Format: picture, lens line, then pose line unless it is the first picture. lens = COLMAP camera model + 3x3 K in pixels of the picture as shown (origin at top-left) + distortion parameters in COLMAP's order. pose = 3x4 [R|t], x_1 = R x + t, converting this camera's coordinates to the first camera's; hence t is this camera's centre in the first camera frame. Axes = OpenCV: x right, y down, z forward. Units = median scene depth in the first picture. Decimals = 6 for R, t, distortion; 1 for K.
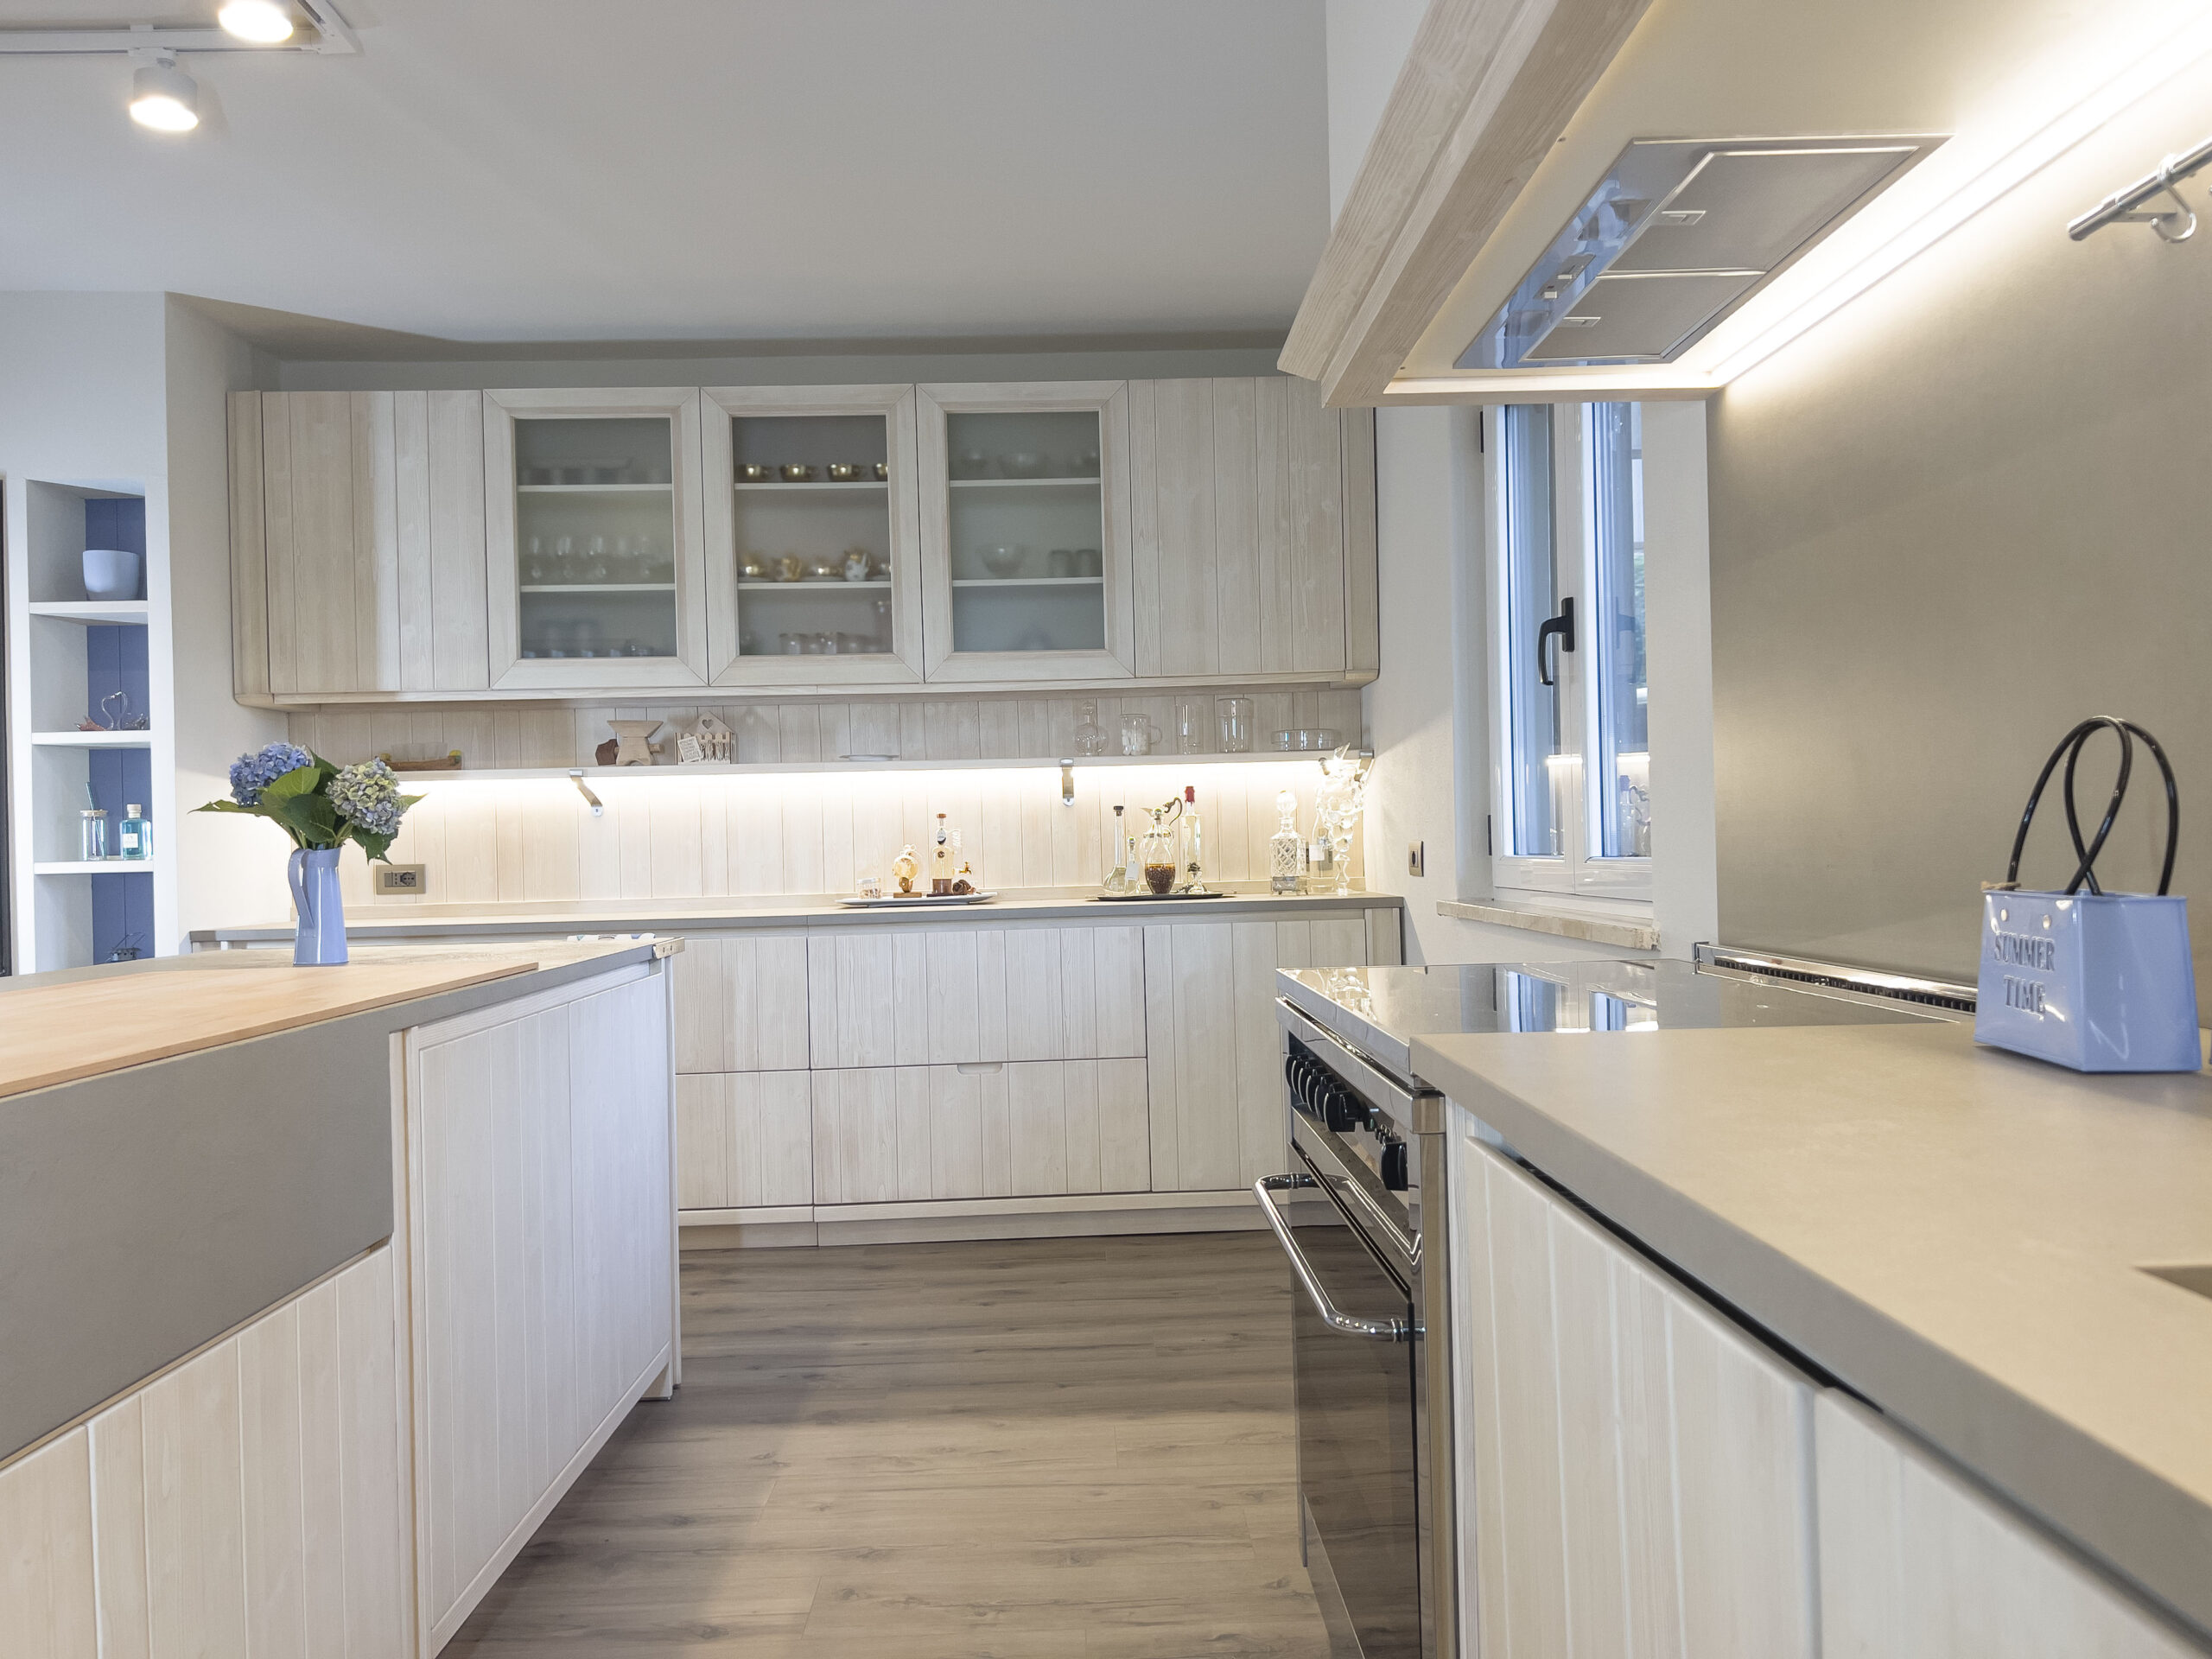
lens RADIAL K [[1698.4, 0, 1097.0], [0, 1698.4, 829.3], [0, 0, 1]] dist [0.038932, -0.042741]
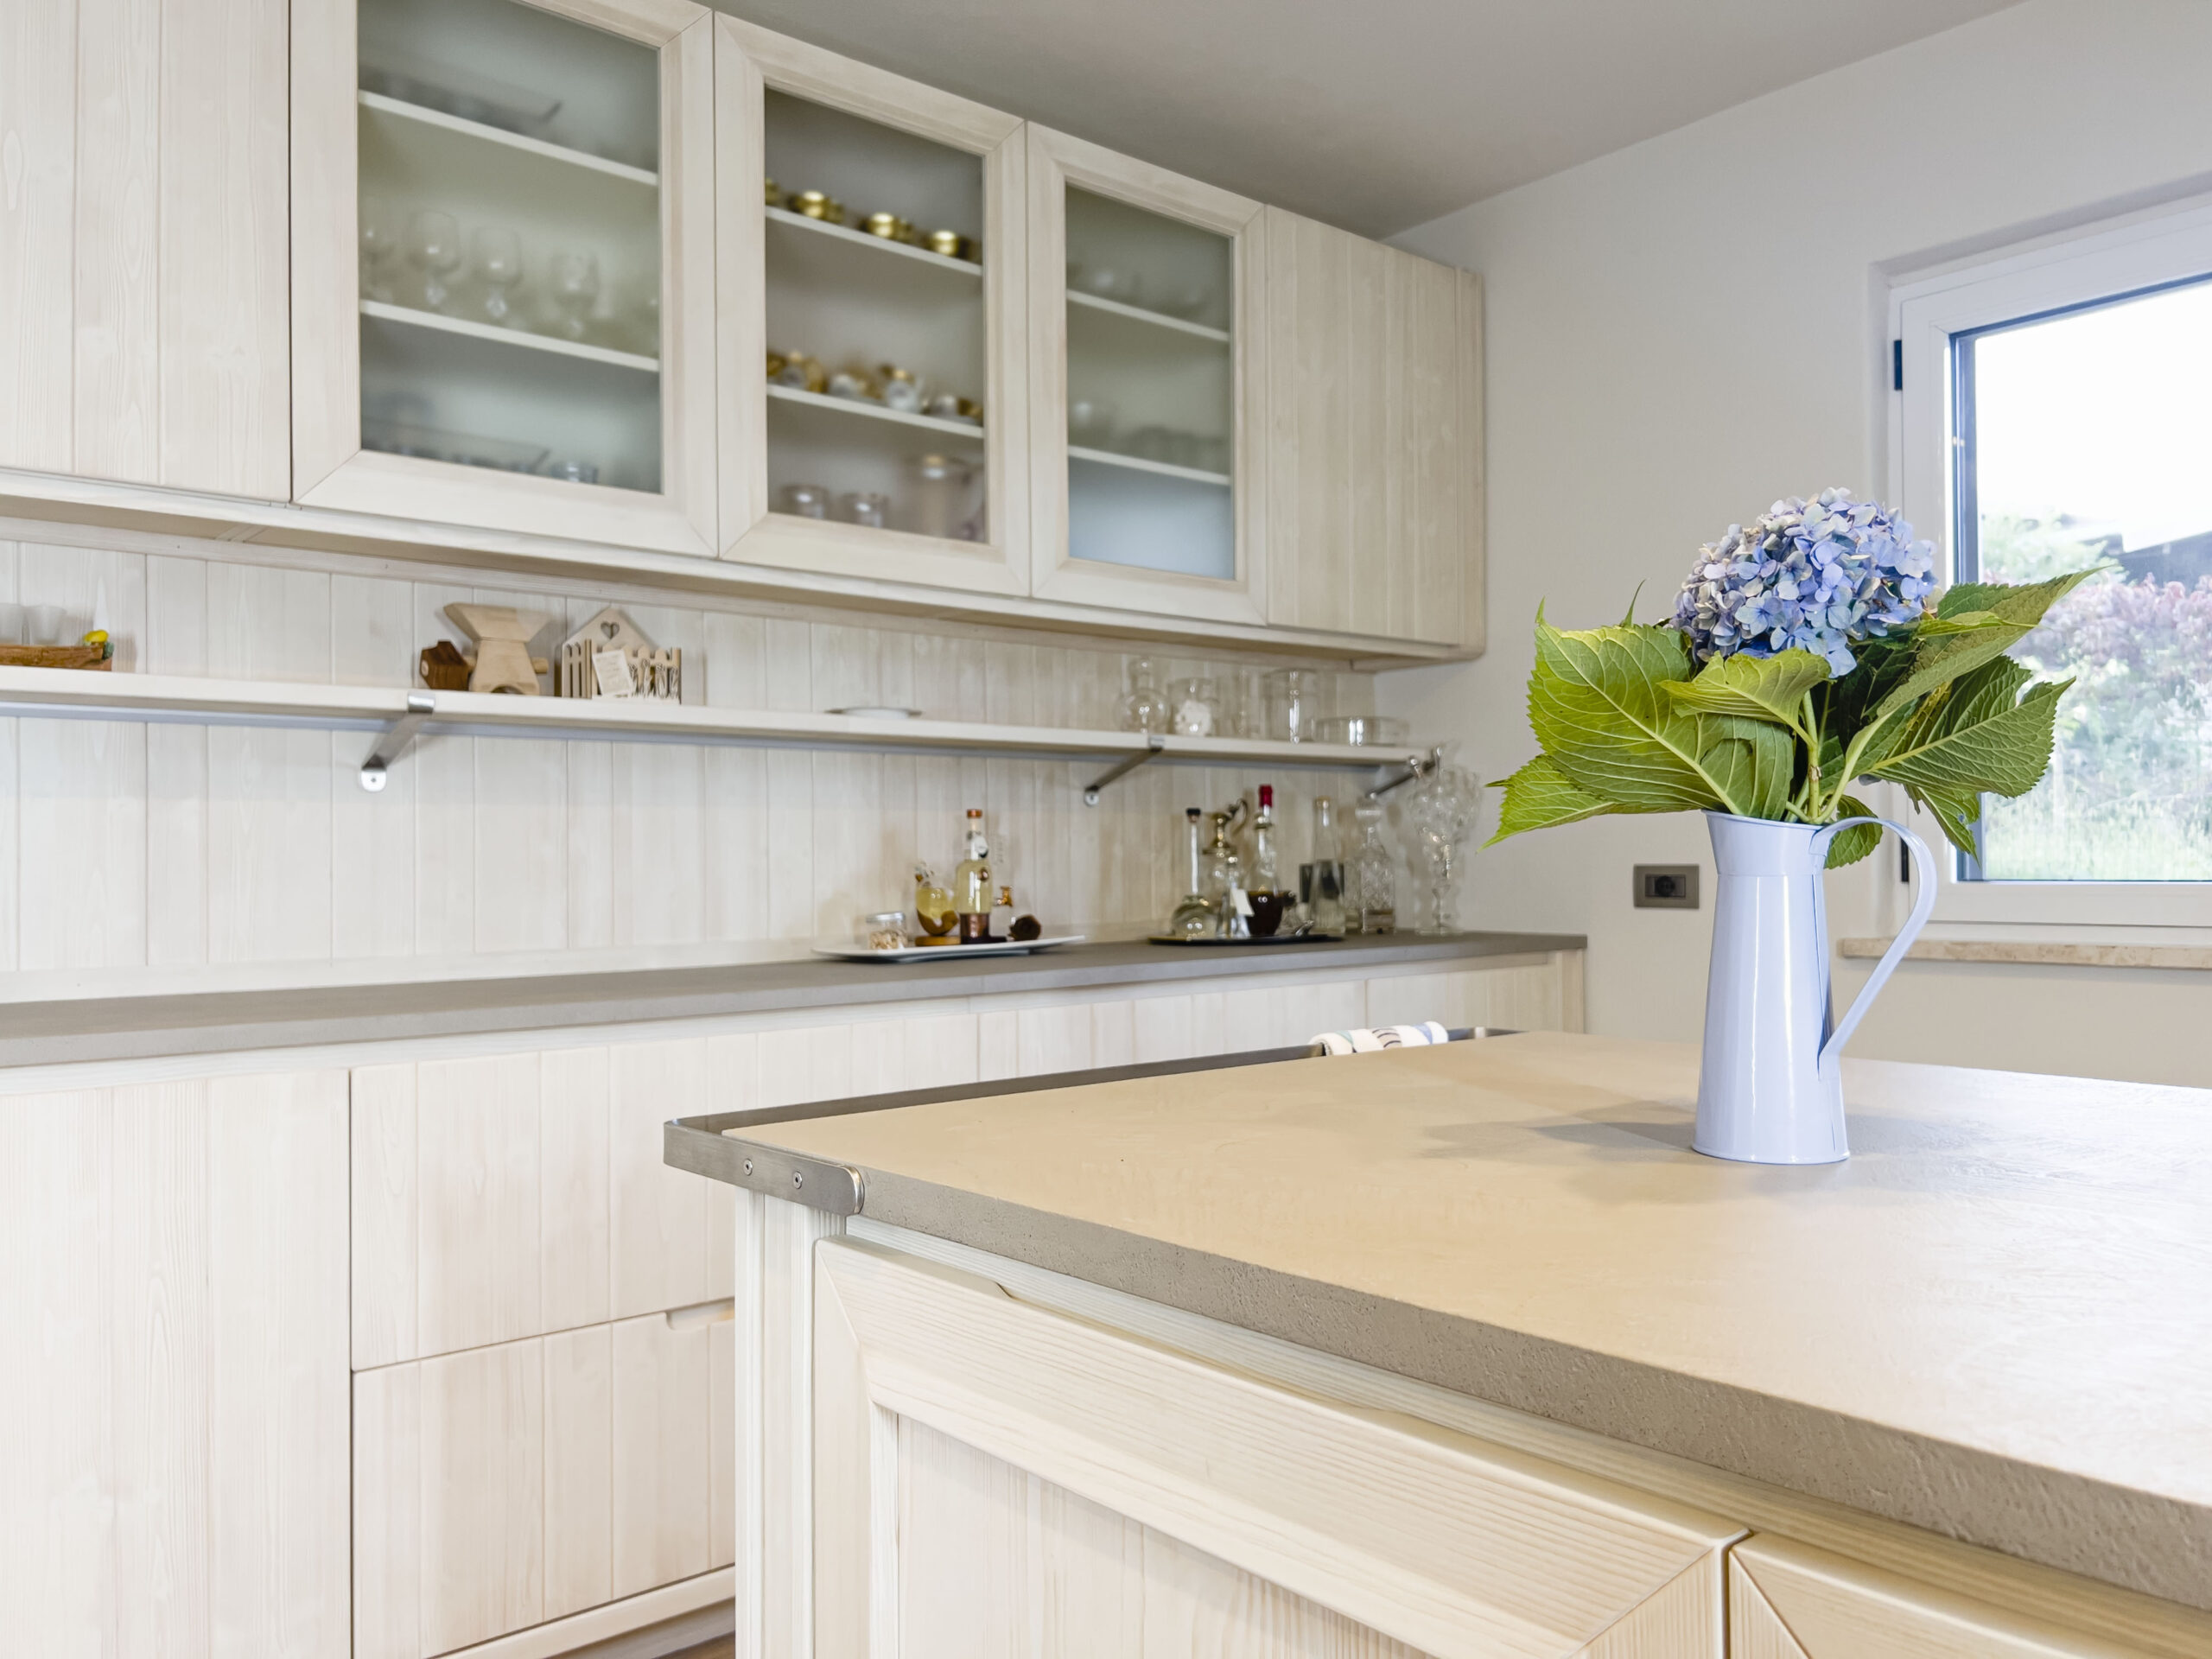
lens RADIAL K [[1698.4, 0, 1097.3], [0, 1698.4, 822.7], [0, 0, 1]] dist [0.038932, -0.042741]
pose [[0.769939, 0.030848, 0.637371, -0.476303], [-0.012672, 0.999373, -0.033060, 0.016233], [-0.637992, 0.017378, 0.769847, 0.504827]]
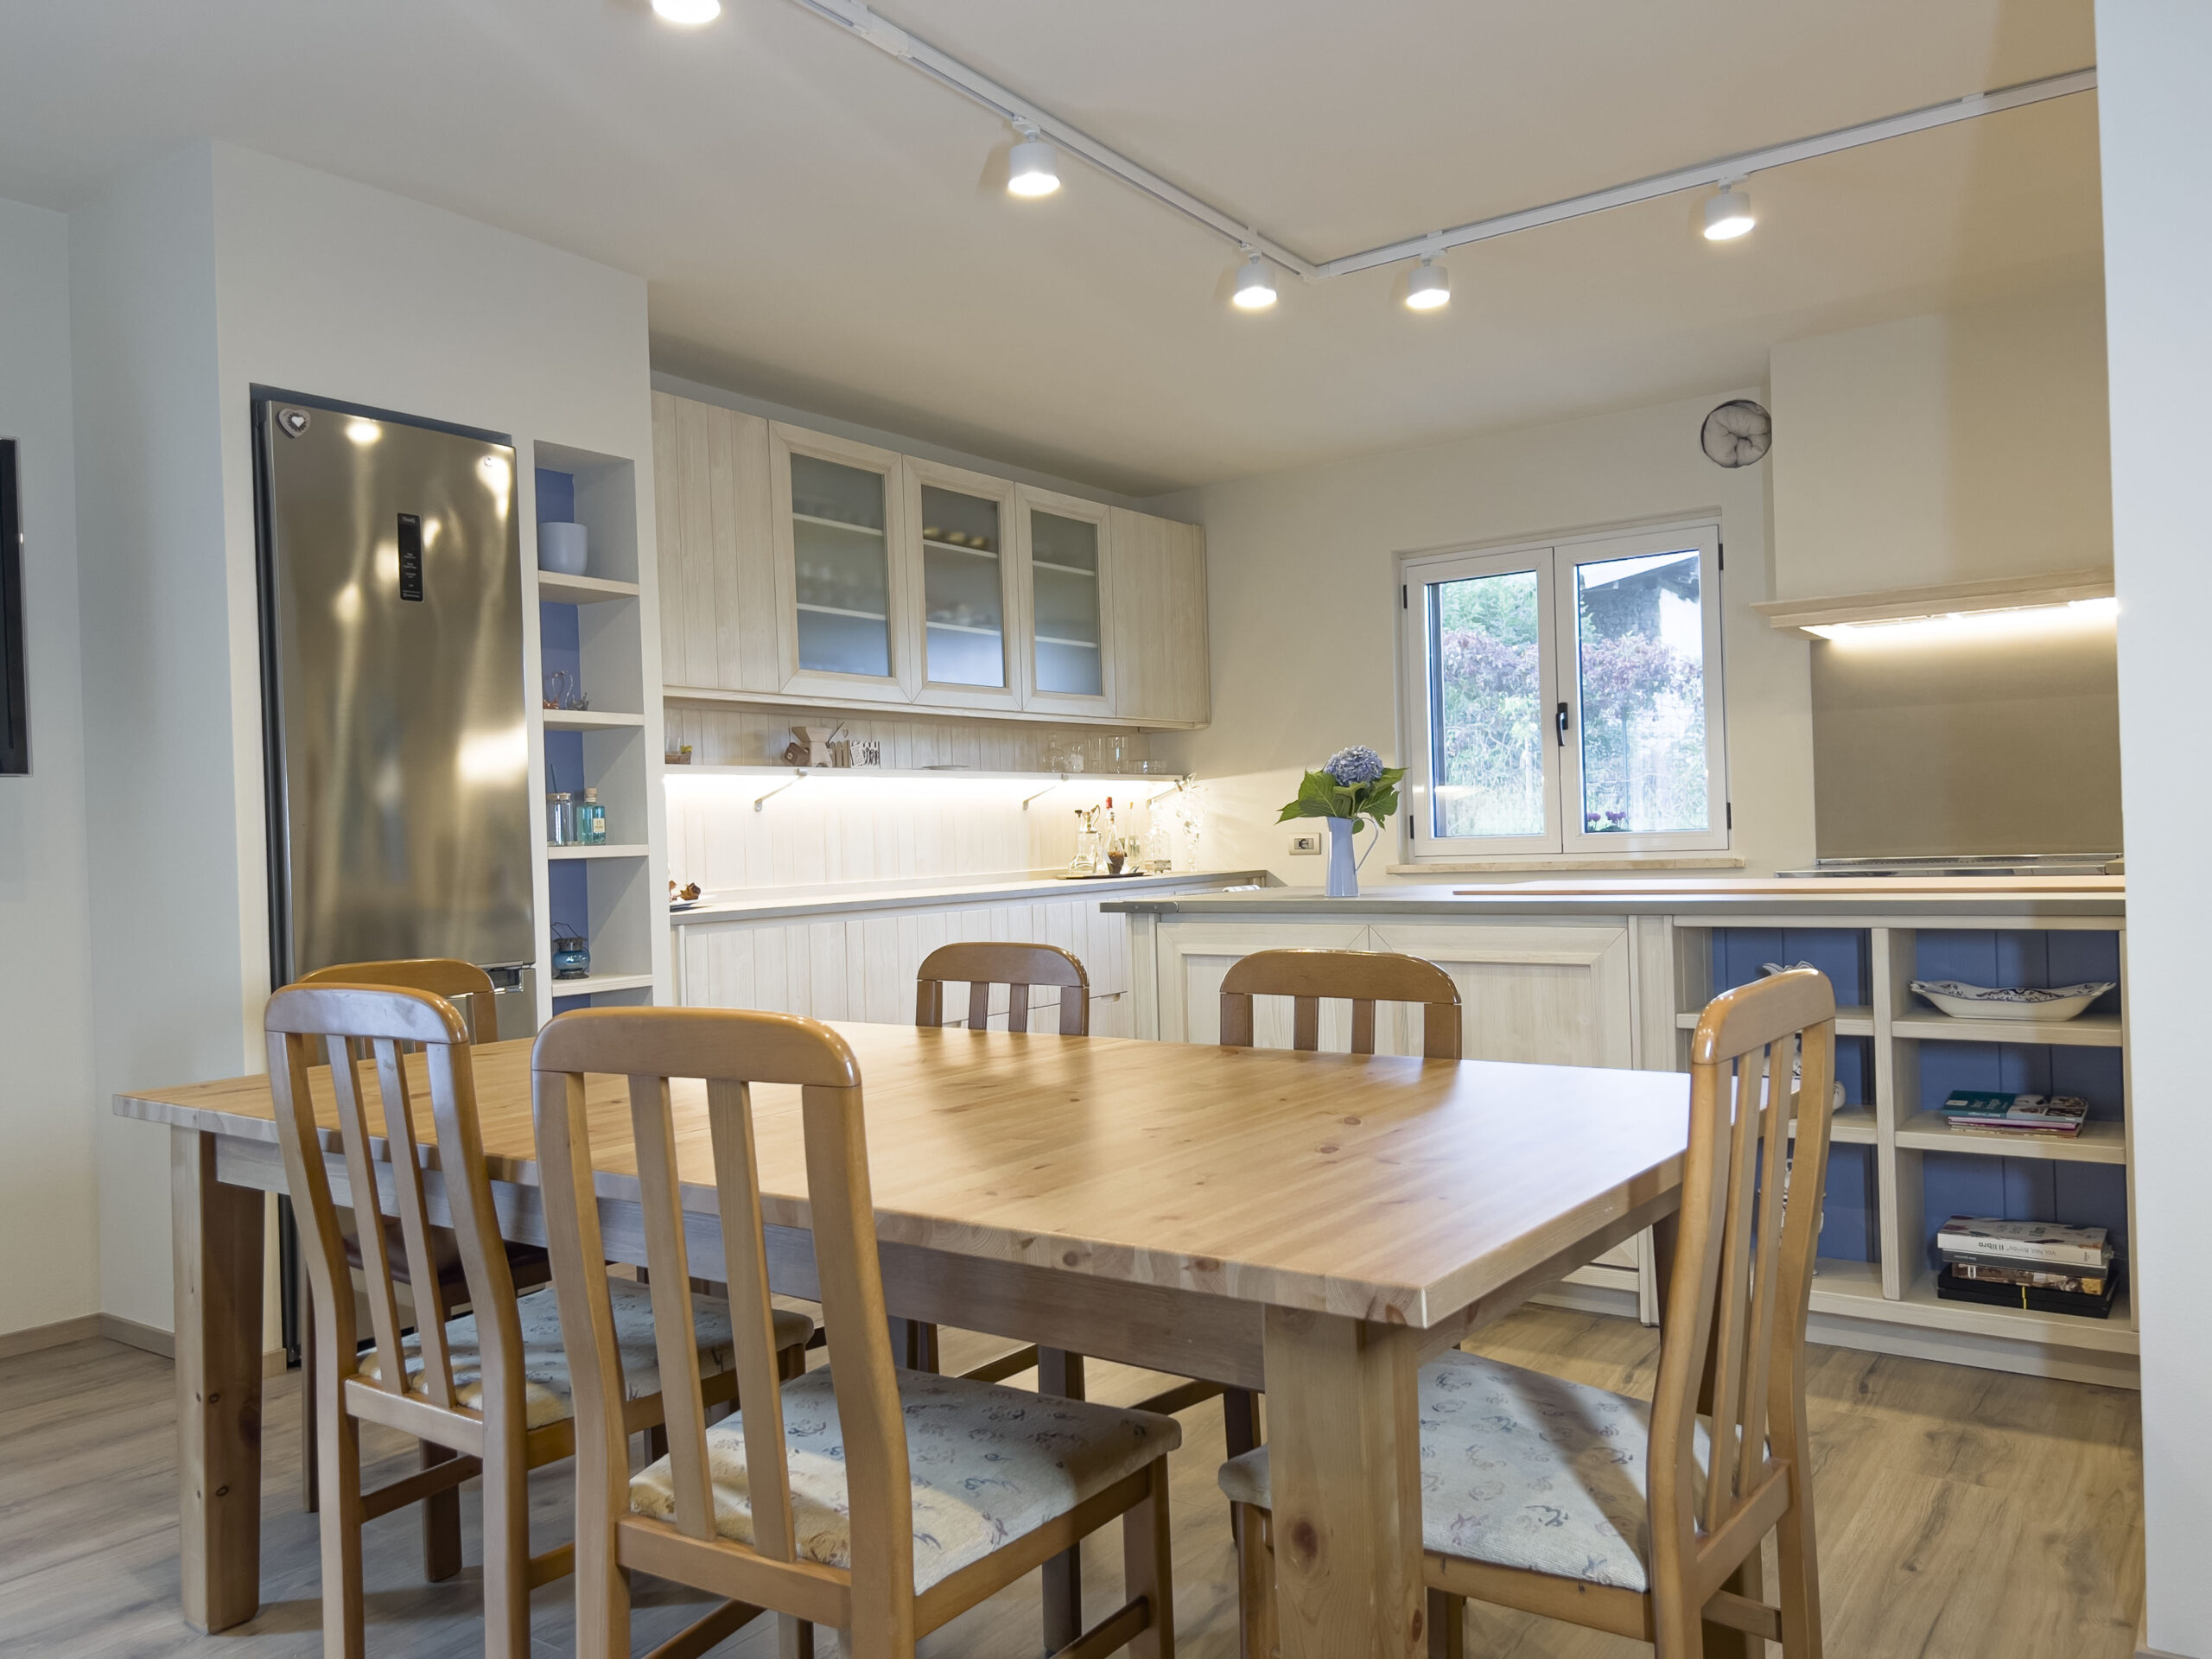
lens RADIAL K [[1698.4, 0, 1104.0], [0, 1698.4, 846.4], [0, 0, 1]] dist [0.038932, -0.042741]
pose [[0.591385, 0.000866, 0.806389, -1.112622], [0.009652, 0.999920, -0.008152, 0.027953], [-0.806331, 0.012604, 0.591330, 0.179398]]
